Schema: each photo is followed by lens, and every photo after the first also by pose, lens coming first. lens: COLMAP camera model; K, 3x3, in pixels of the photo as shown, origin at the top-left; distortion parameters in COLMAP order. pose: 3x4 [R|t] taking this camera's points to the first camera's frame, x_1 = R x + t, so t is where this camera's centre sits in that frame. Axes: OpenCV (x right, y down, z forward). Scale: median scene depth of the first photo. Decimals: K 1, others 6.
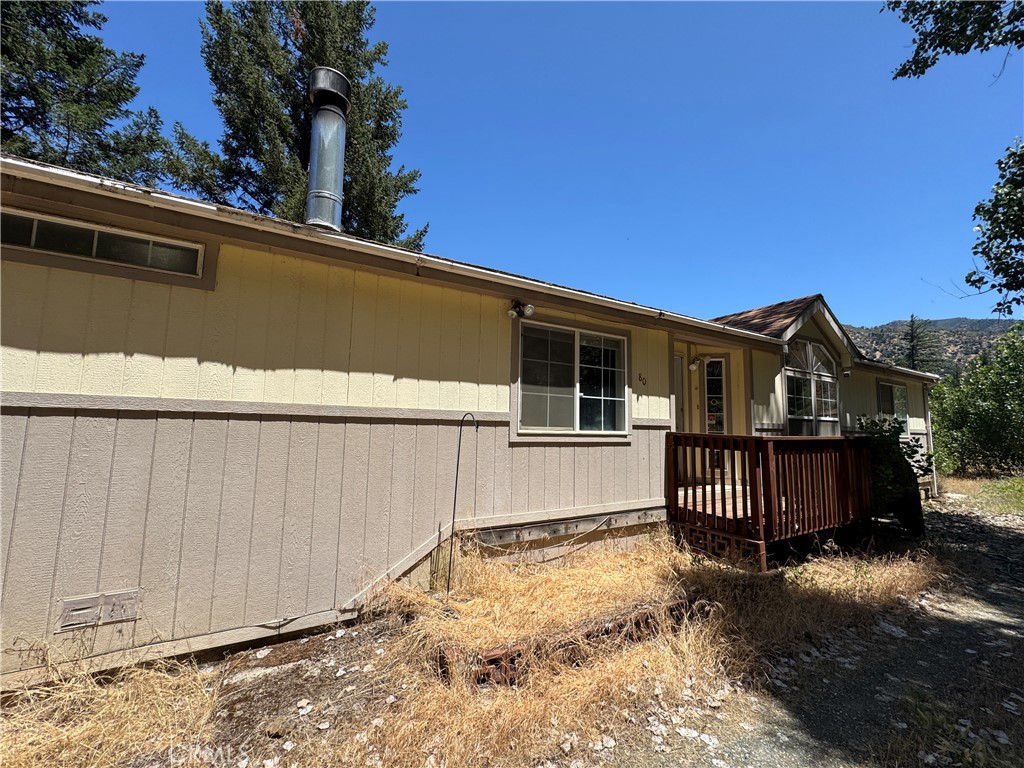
lens RADIAL K [[407.5, 0, 513.4], [0, 407.5, 385.3], [0, 0, 1]] dist [-0.001689, 0.000625]
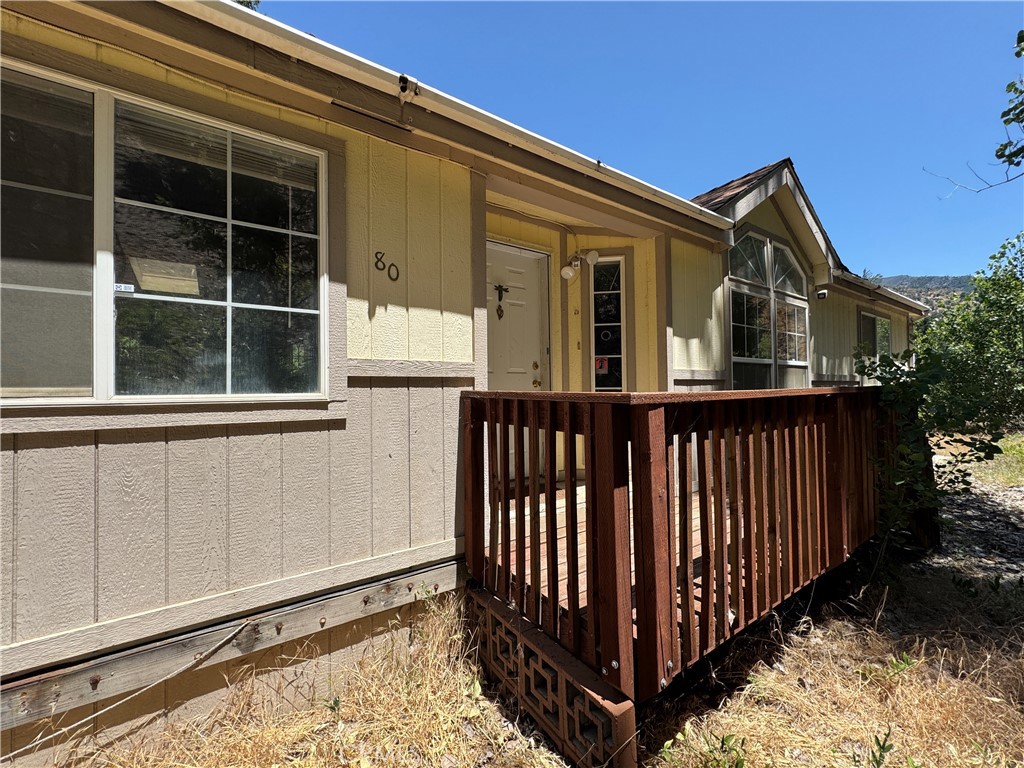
lens RADIAL K [[407.5, 0, 514.0], [0, 407.5, 382.4], [0, 0, 1]] dist [-0.001689, 0.000625]
pose [[0.996780, -0.032834, 0.073153, 0.447939], [0.026996, 0.996477, 0.079409, 0.079905], [-0.075503, -0.077178, 0.994154, 0.618155]]
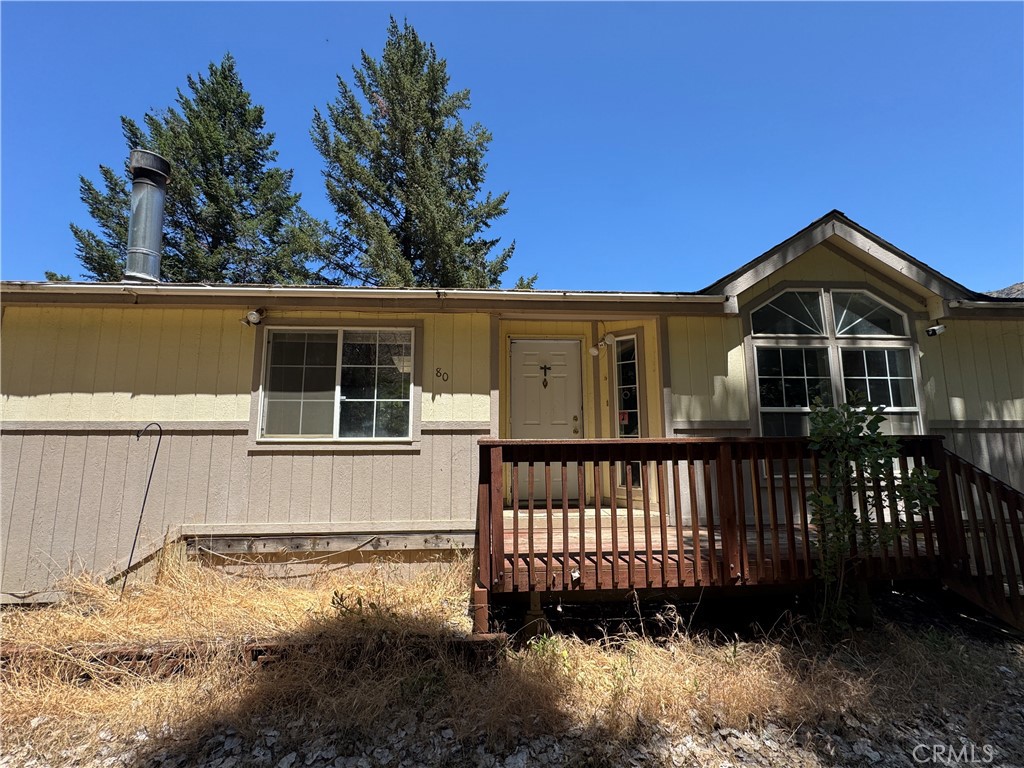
lens RADIAL K [[407.5, 0, 513.9], [0, 407.5, 384.1], [0, 0, 1]] dist [-0.001689, 0.000625]
pose [[0.890235, -0.081629, -0.448128, 0.894571], [0.067284, 0.996585, -0.047871, 0.059641], [0.450505, 0.012465, 0.892687, 0.347457]]
